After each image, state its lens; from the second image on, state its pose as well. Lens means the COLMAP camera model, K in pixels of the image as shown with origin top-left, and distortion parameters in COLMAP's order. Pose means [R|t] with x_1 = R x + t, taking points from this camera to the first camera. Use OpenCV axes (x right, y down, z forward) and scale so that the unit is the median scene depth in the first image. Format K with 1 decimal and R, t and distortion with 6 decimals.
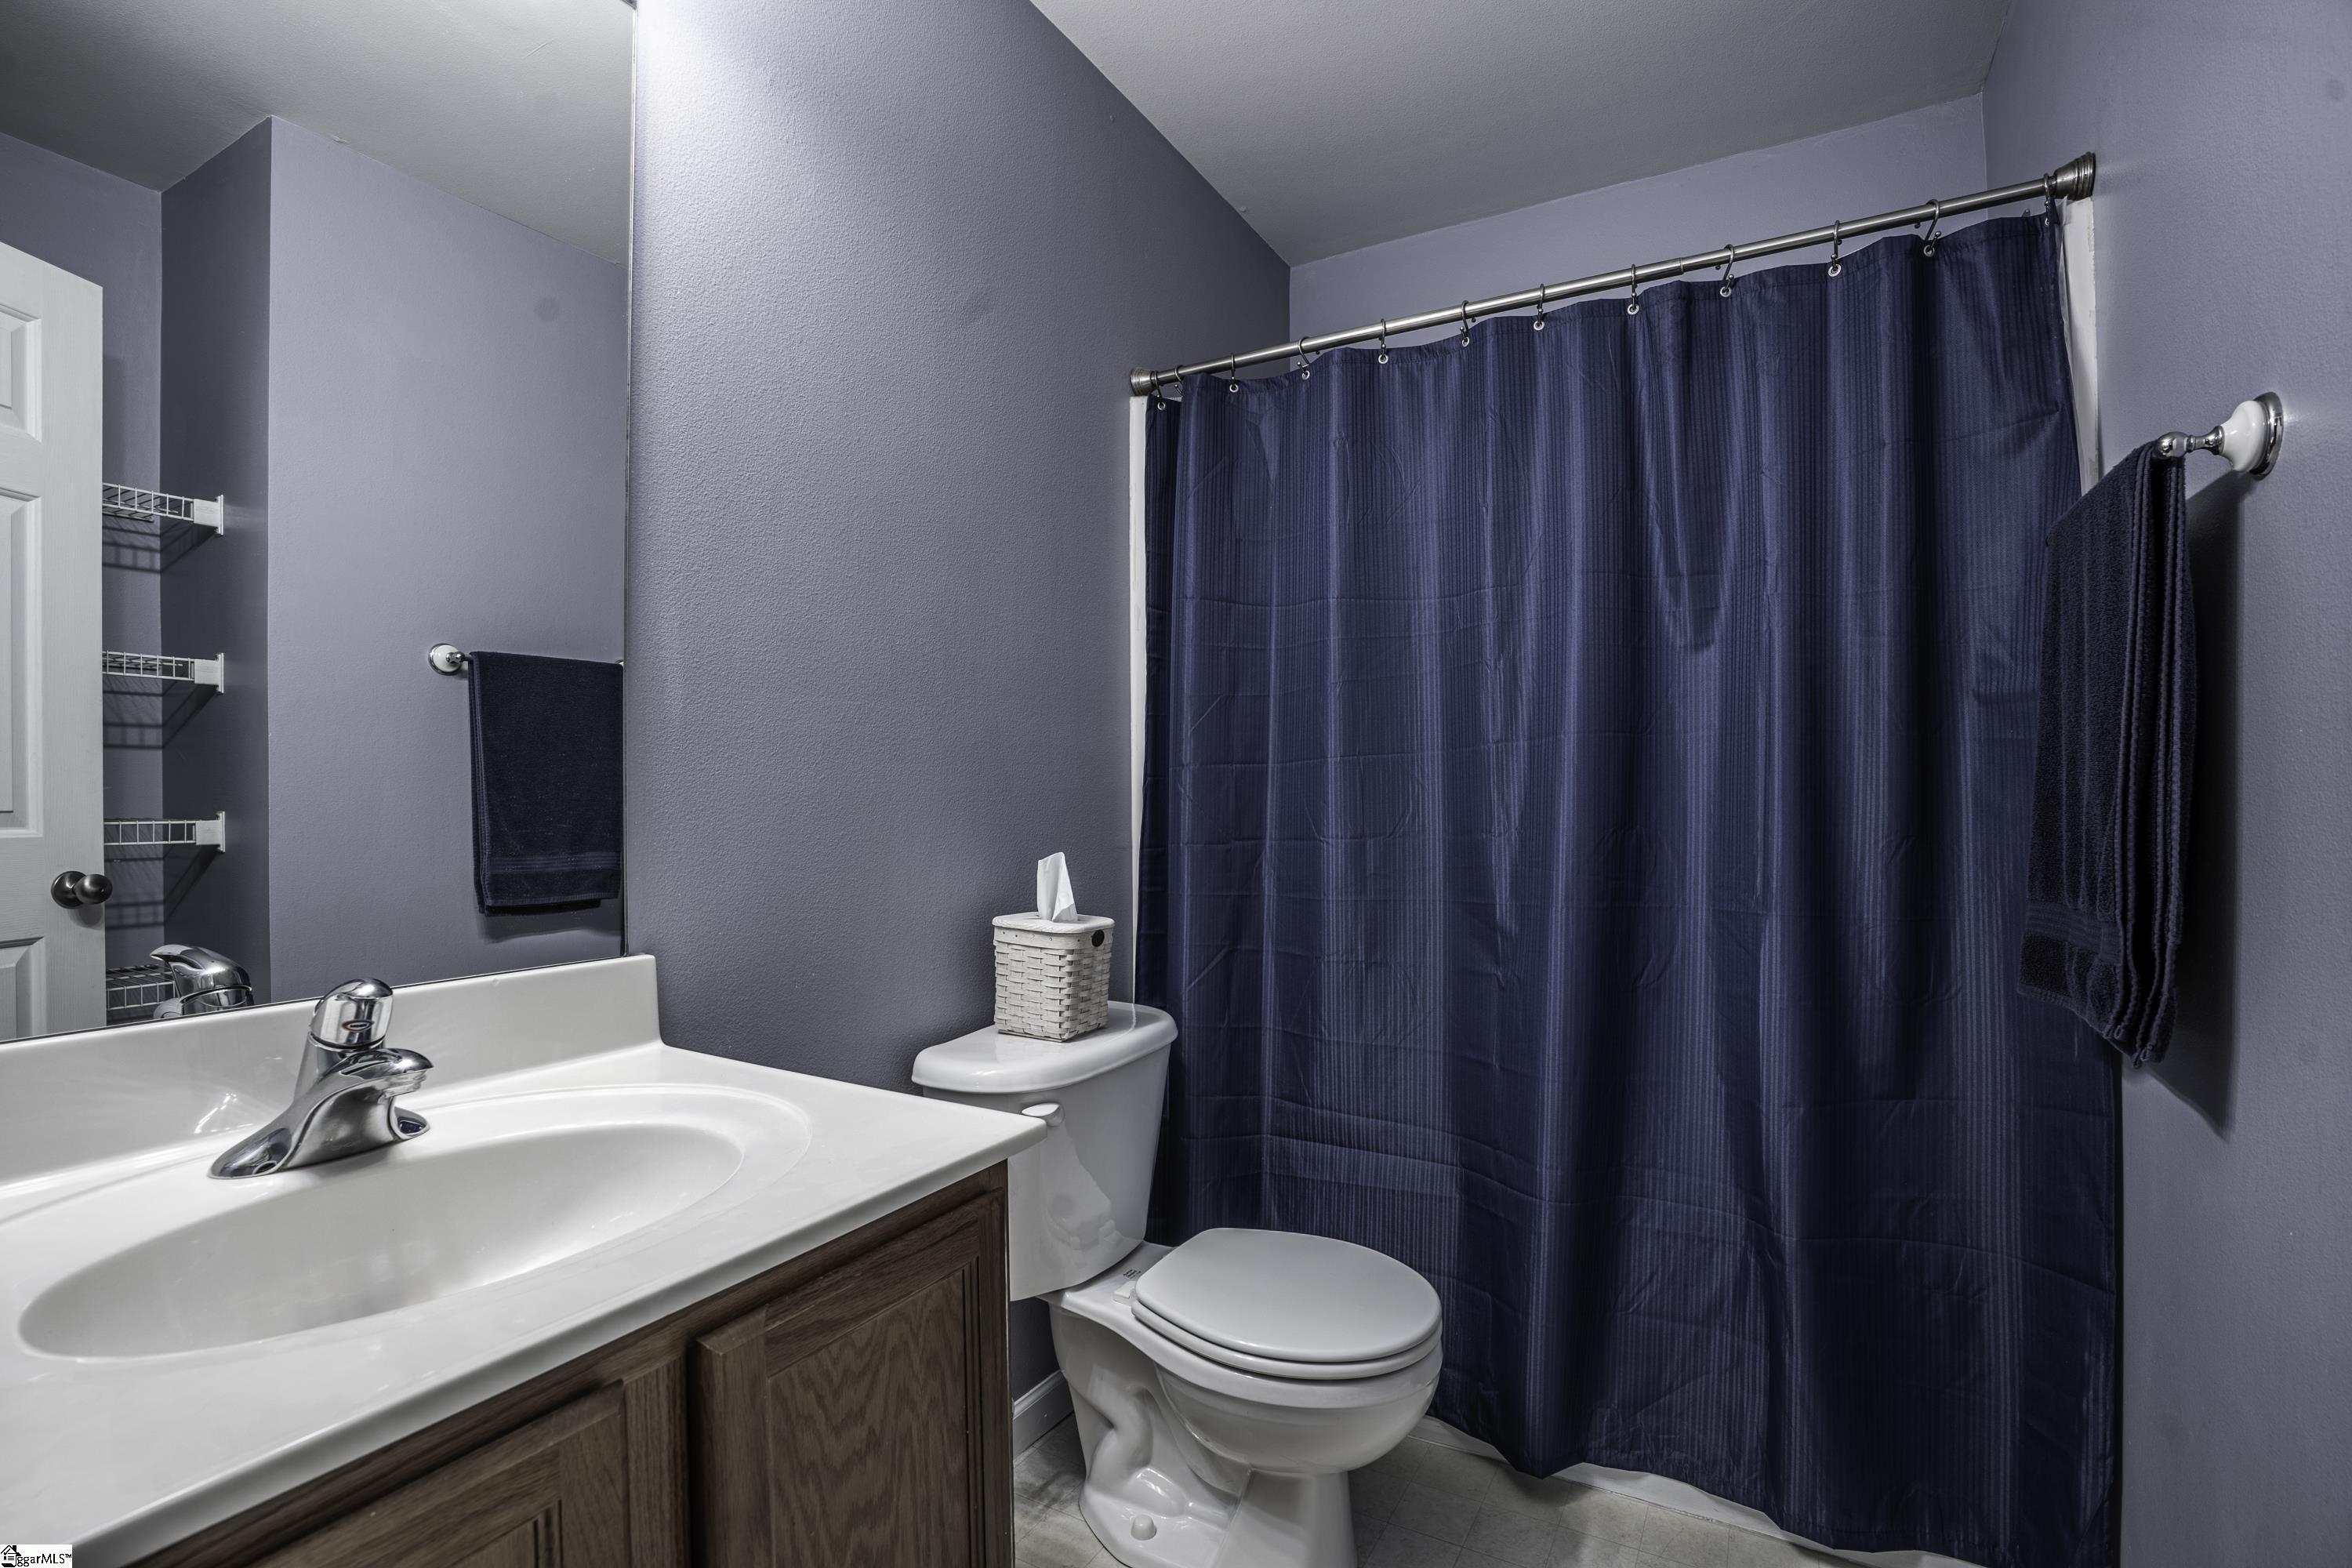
lens RADIAL K [[1105.4, 0, 1168.8], [0, 1105.4, 785.6], [0, 0, 1]] dist [-0.036343, 0.009942]
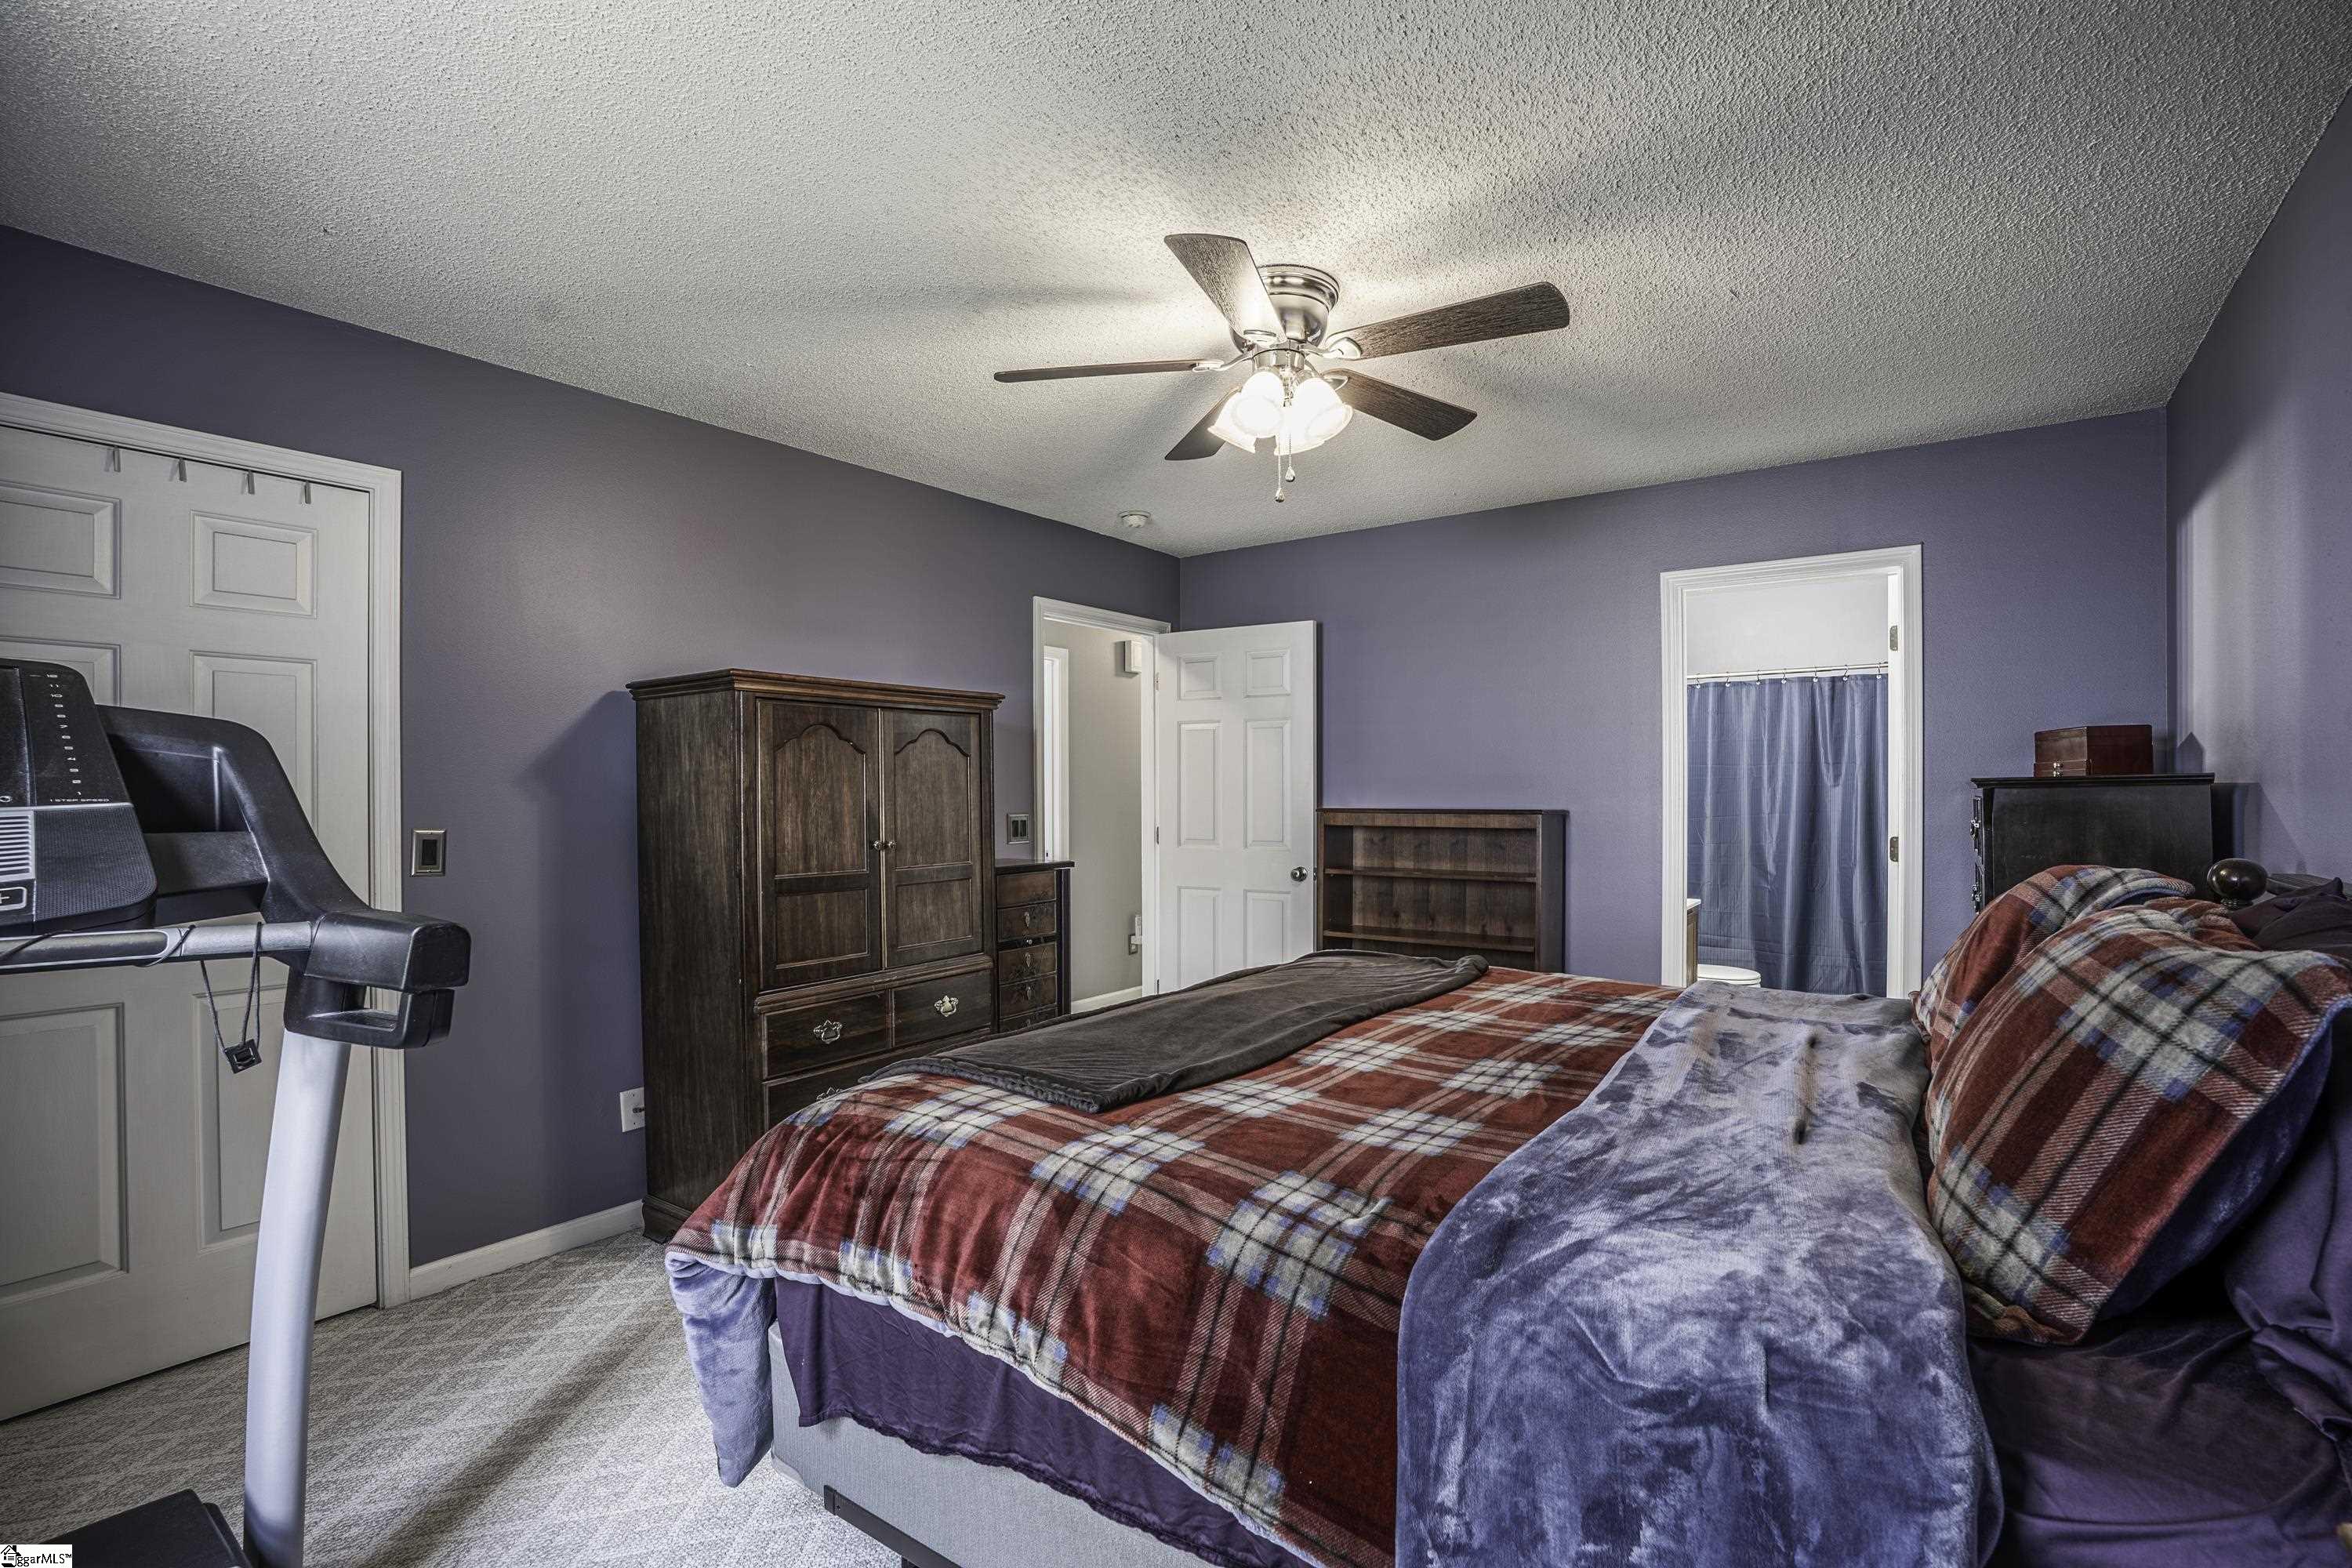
lens RADIAL K [[1105.4, 0, 1178.9], [0, 1105.4, 795.9], [0, 0, 1]] dist [-0.036343, 0.009942]
pose [[0.994874, 0.005891, -0.100955, -1.137710], [-0.005918, 0.999982, 0.000033, -0.087389], [0.100954, 0.000565, 0.994891, -2.443683]]
